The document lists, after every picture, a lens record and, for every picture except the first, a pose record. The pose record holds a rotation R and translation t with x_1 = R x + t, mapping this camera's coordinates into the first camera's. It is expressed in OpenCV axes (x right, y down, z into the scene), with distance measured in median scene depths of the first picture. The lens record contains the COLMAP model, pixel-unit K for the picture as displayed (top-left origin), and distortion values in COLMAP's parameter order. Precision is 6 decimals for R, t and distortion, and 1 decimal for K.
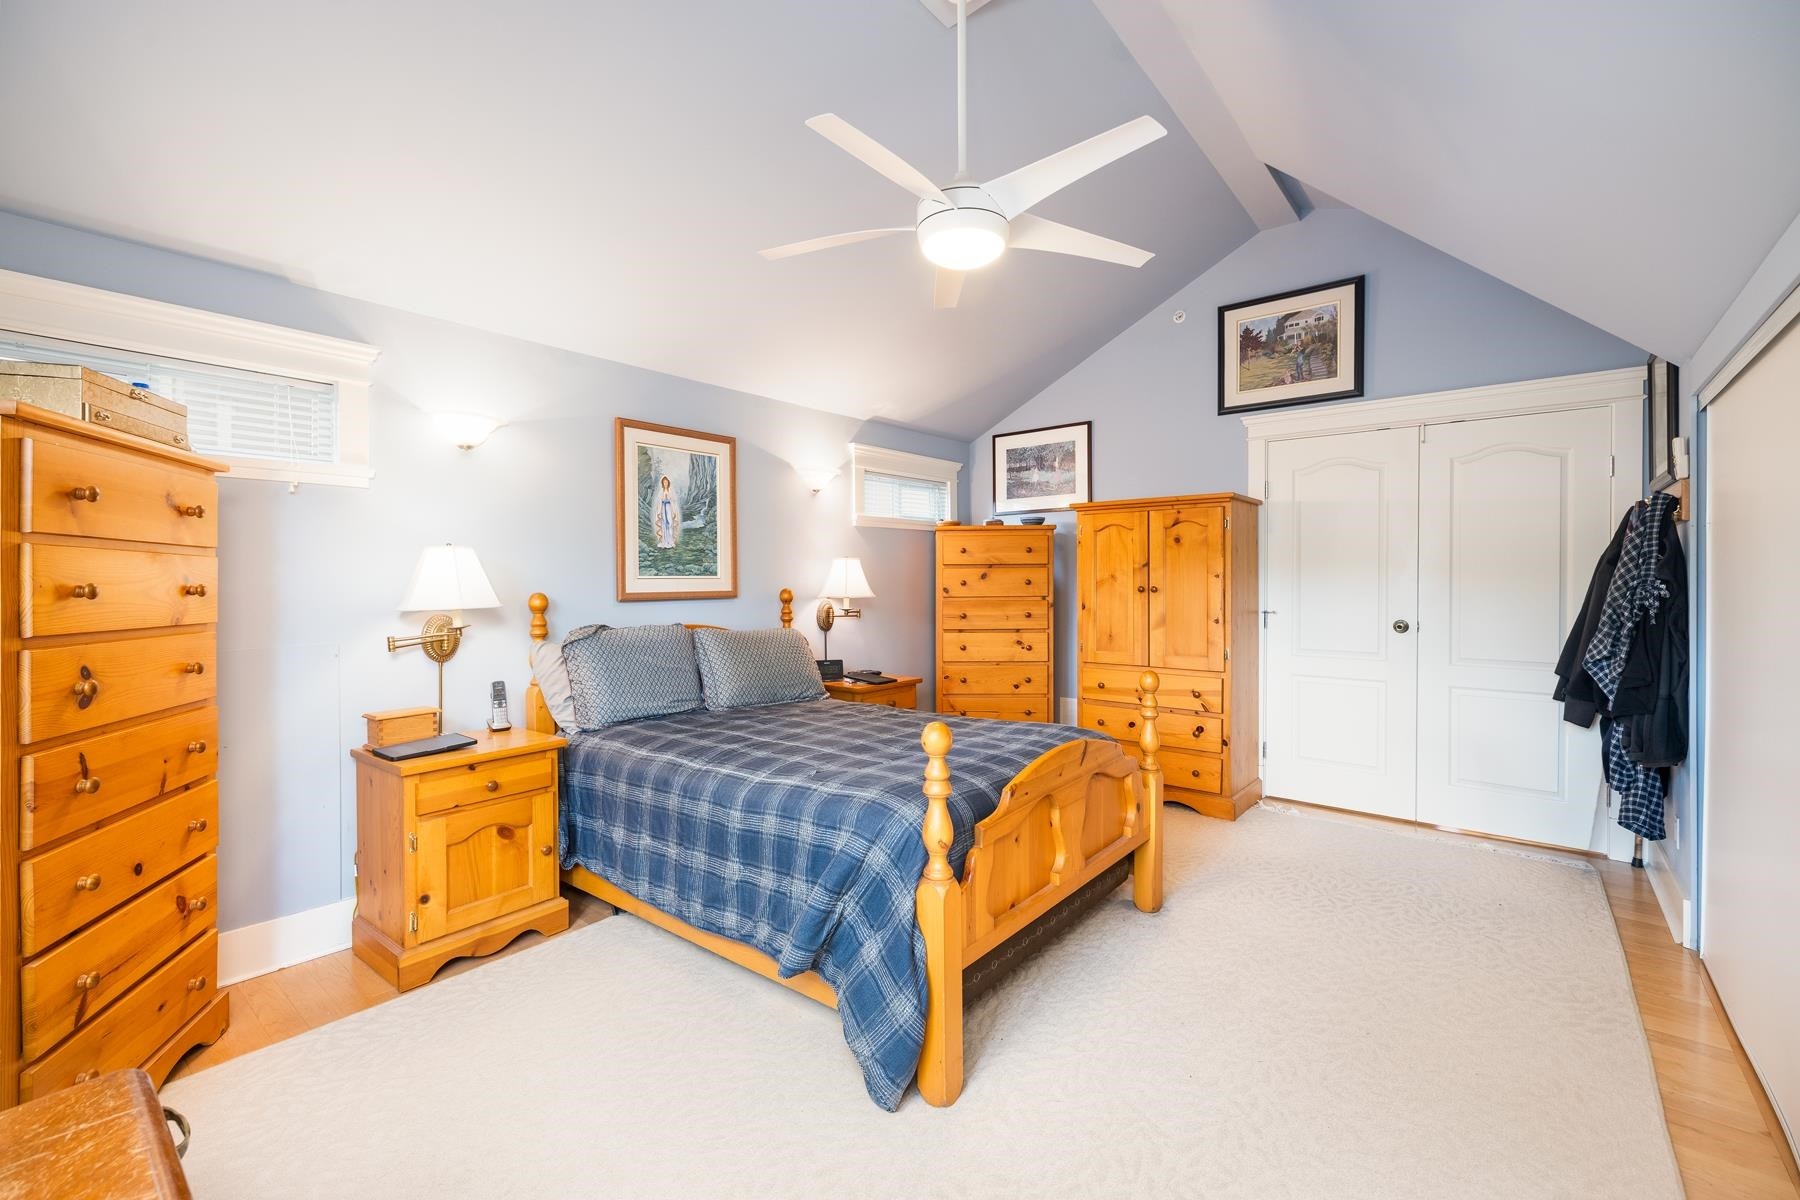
lens RADIAL K [[755.7, 0, 894.7], [0, 755.7, 585.7], [0, 0, 1]] dist [0.001405, 0.000398]
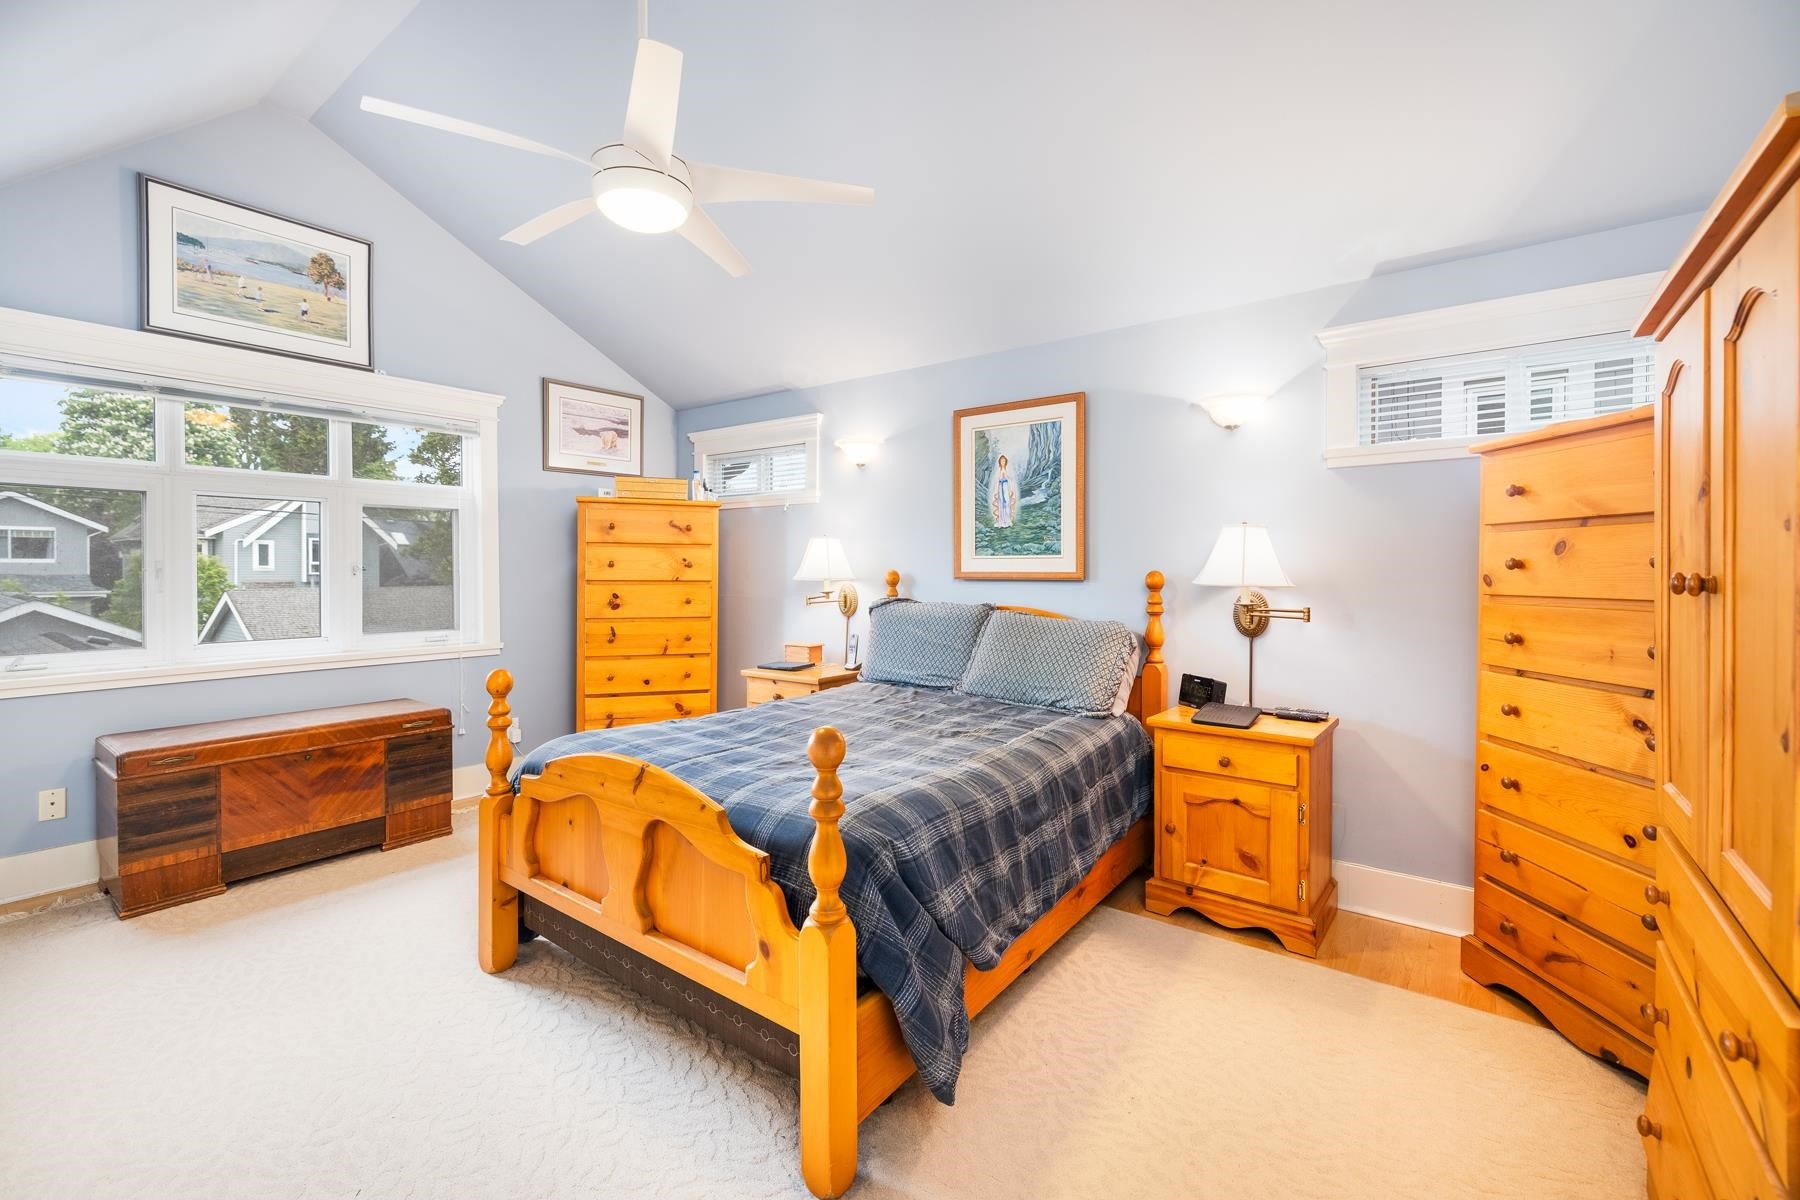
lens RADIAL K [[755.7, 0, 880.3], [0, 755.7, 572.1], [0, 0, 1]] dist [0.001405, 0.000398]
pose [[0.033395, 0.011257, -0.999379, 0.666250], [-0.008296, 0.999905, 0.010986, -0.000969], [0.999408, 0.007924, 0.033485, 0.791150]]
